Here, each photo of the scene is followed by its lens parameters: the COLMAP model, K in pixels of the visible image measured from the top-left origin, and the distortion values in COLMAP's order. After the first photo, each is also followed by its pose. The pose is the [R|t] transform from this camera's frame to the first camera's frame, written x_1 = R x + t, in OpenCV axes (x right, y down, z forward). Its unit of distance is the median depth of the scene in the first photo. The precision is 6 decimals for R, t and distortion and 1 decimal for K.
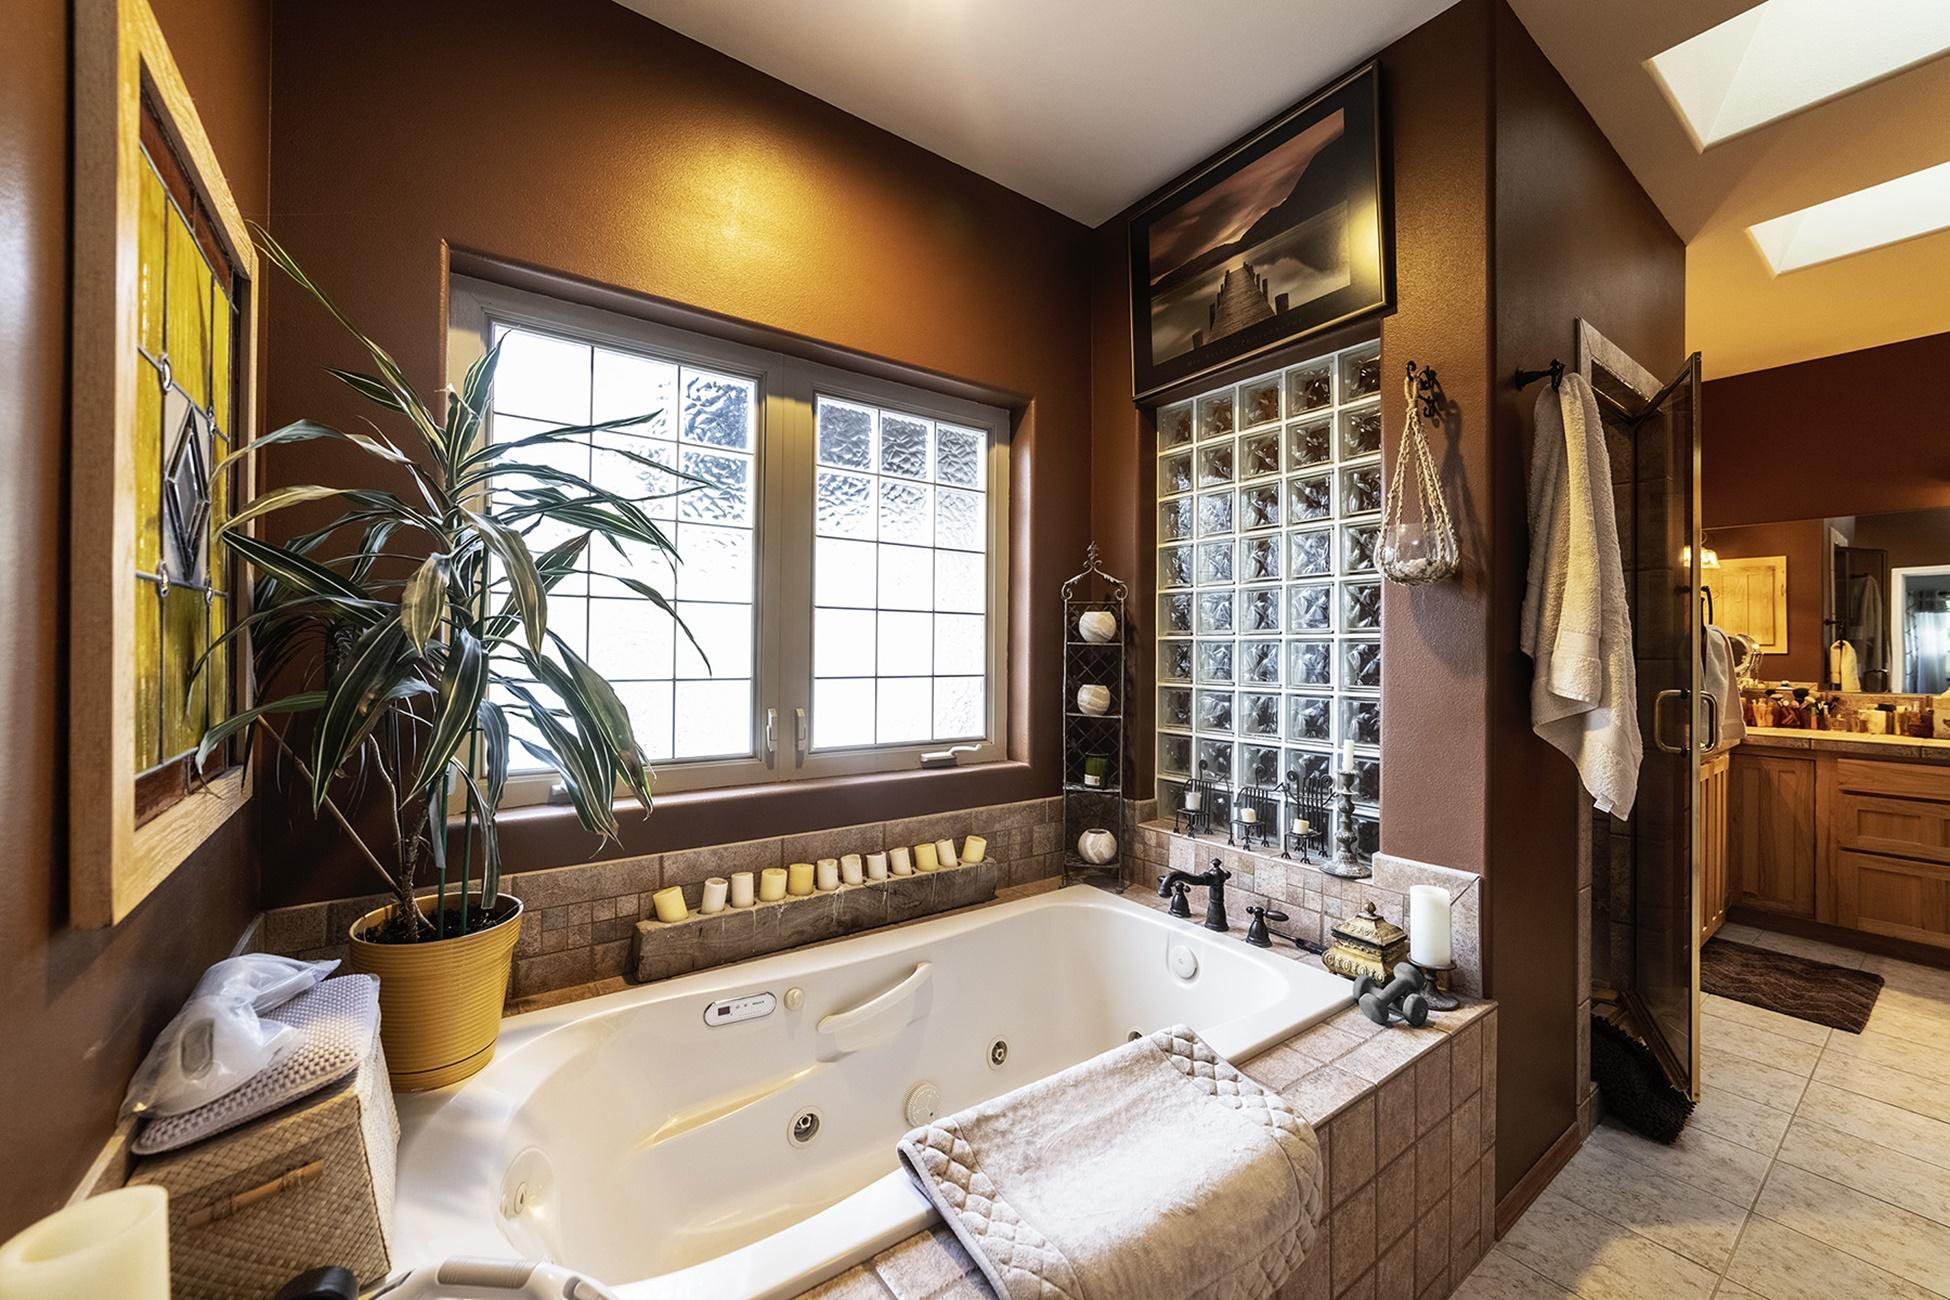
lens RADIAL K [[752.7, 0, 980.5], [0, 752.7, 647.8], [0, 0, 1]] dist [-0.002105, -0.000170]
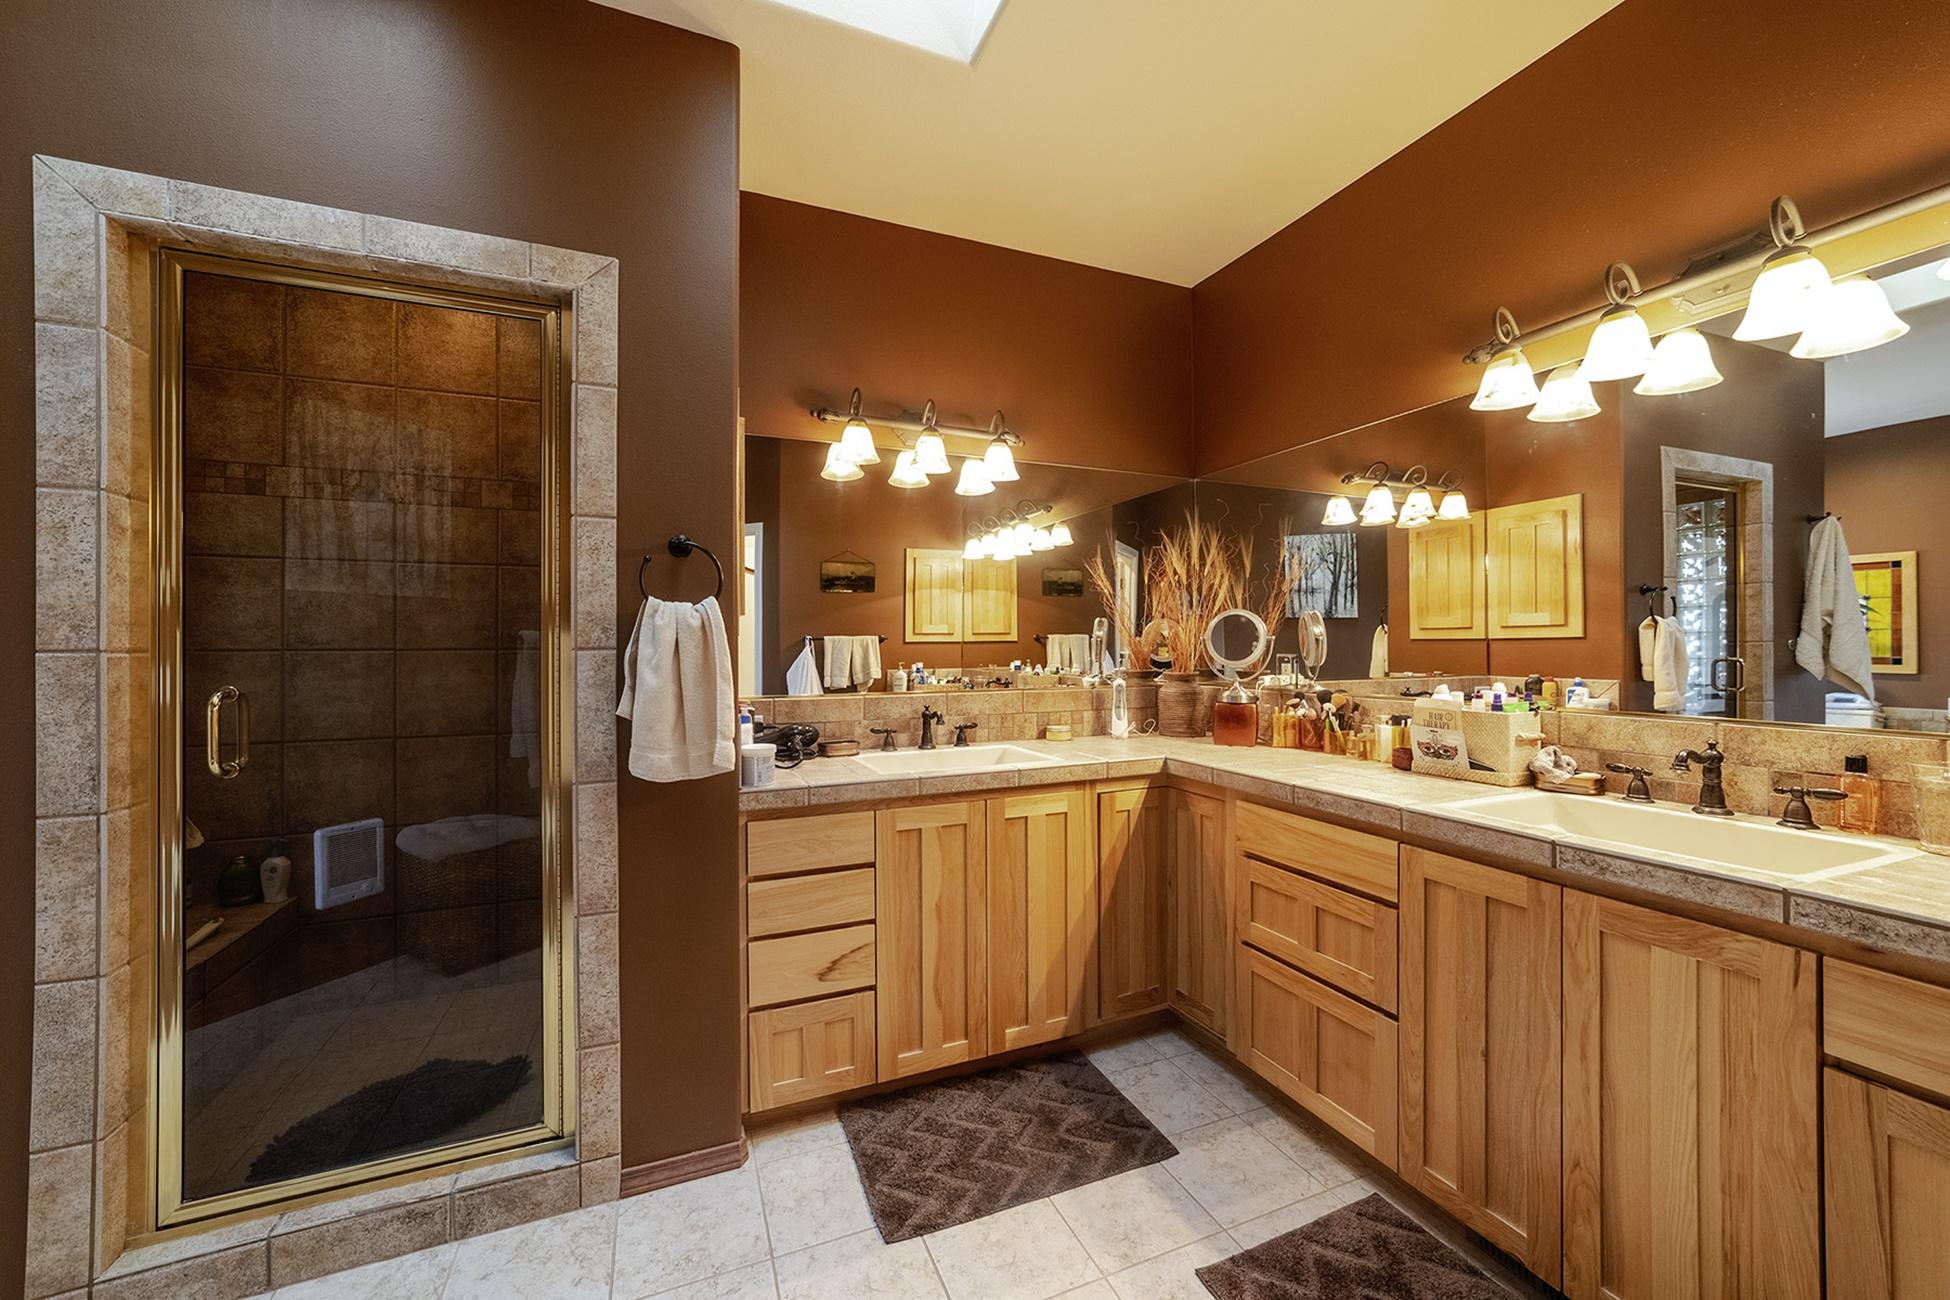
lens RADIAL K [[752.7, 0, 974.1], [0, 752.7, 648.1], [0, 0, 1]] dist [-0.002105, -0.000170]
pose [[0.970389, -0.016082, -0.241012, 1.011332], [0.016327, 0.999866, -0.000978, 0.013132], [0.240996, -0.002986, 0.970522, 0.299357]]
